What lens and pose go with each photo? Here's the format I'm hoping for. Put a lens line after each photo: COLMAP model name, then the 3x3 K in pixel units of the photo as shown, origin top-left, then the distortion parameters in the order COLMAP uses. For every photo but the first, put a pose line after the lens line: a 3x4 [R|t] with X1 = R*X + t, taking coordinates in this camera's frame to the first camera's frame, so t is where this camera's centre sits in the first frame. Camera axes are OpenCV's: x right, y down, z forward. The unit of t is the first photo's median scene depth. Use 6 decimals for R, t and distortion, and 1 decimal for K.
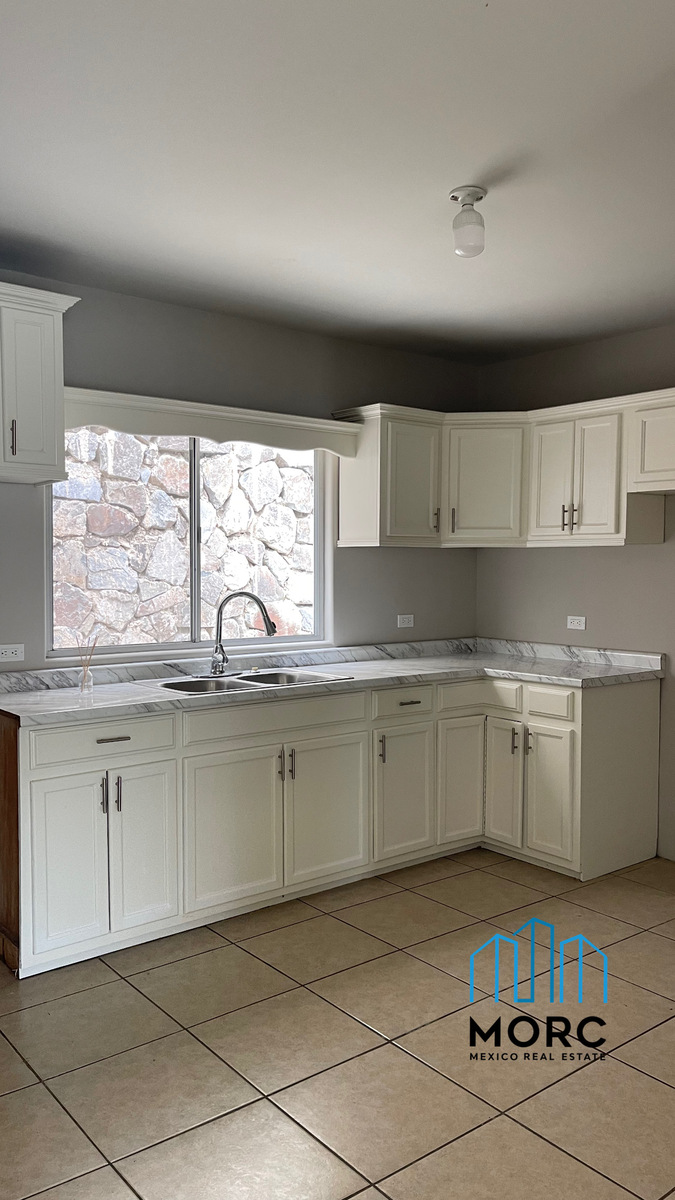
lens RADIAL K [[883.0, 0, 332.1], [0, 883.0, 601.2], [0, 0, 1]] dist [0.079645, -0.000078]
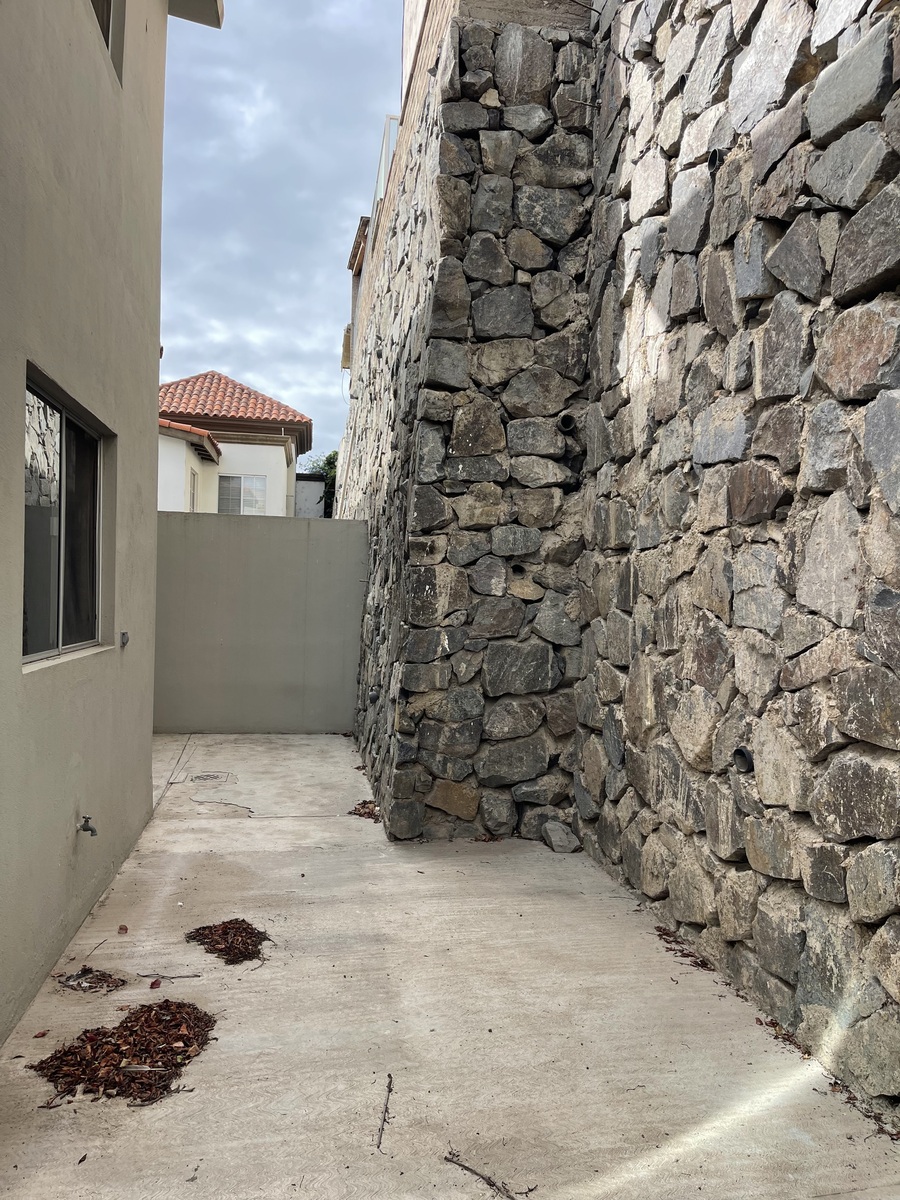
lens RADIAL K [[894.2, 0, 450.2], [0, 894.2, 600.3], [0, 0, 1]] dist [0.061384, -0.080700]
pose [[-0.477783, -0.009474, -0.878427, 0.421624], [-0.058606, 0.998058, 0.021112, -0.044630], [0.876521, 0.061568, -0.477411, 1.651868]]
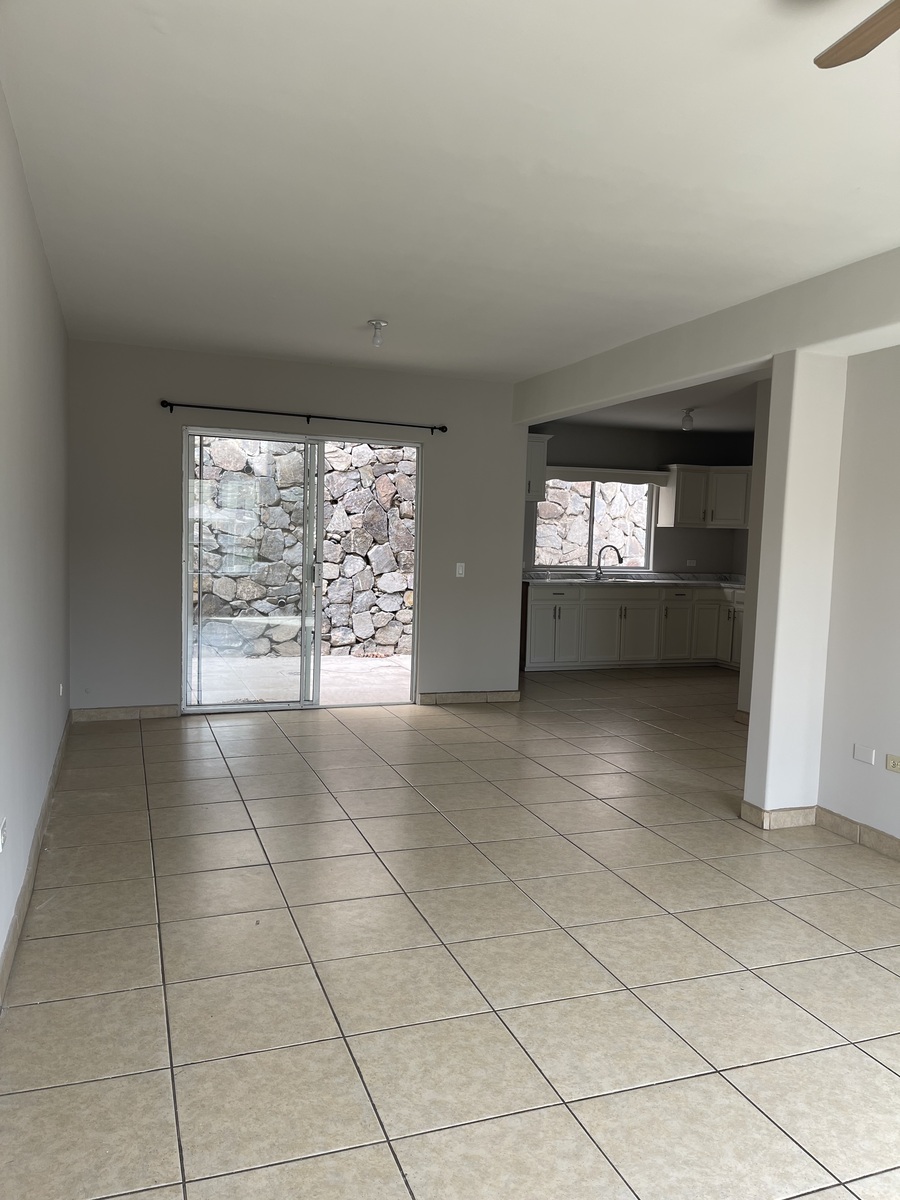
lens RADIAL K [[894.2, 0, 445.3], [0, 894.2, 612.1], [0, 0, 1]] dist [0.061384, -0.080700]
pose [[0.947634, 0.050125, -0.315401, 0.232412], [-0.037359, 0.998224, 0.046396, 0.068719], [0.317167, -0.032184, 0.947824, -1.344608]]
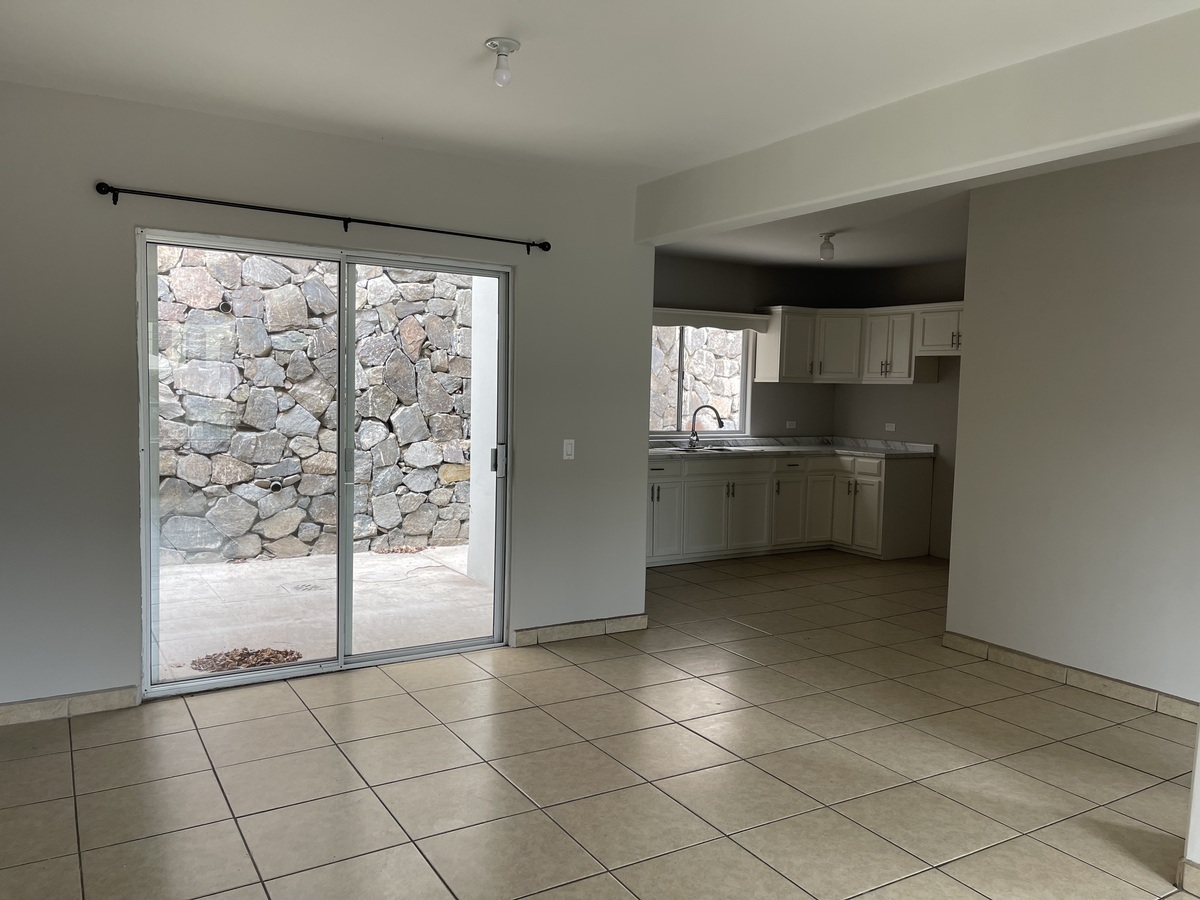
lens RADIAL K [[894.2, 0, 590.0], [0, 894.2, 454.1], [0, 0, 1]] dist [0.061384, -0.080700]
pose [[0.991494, 0.026174, -0.127496, -0.093452], [-0.022013, 0.999181, 0.033940, 0.032608], [0.128280, -0.030845, 0.991258, -0.905781]]
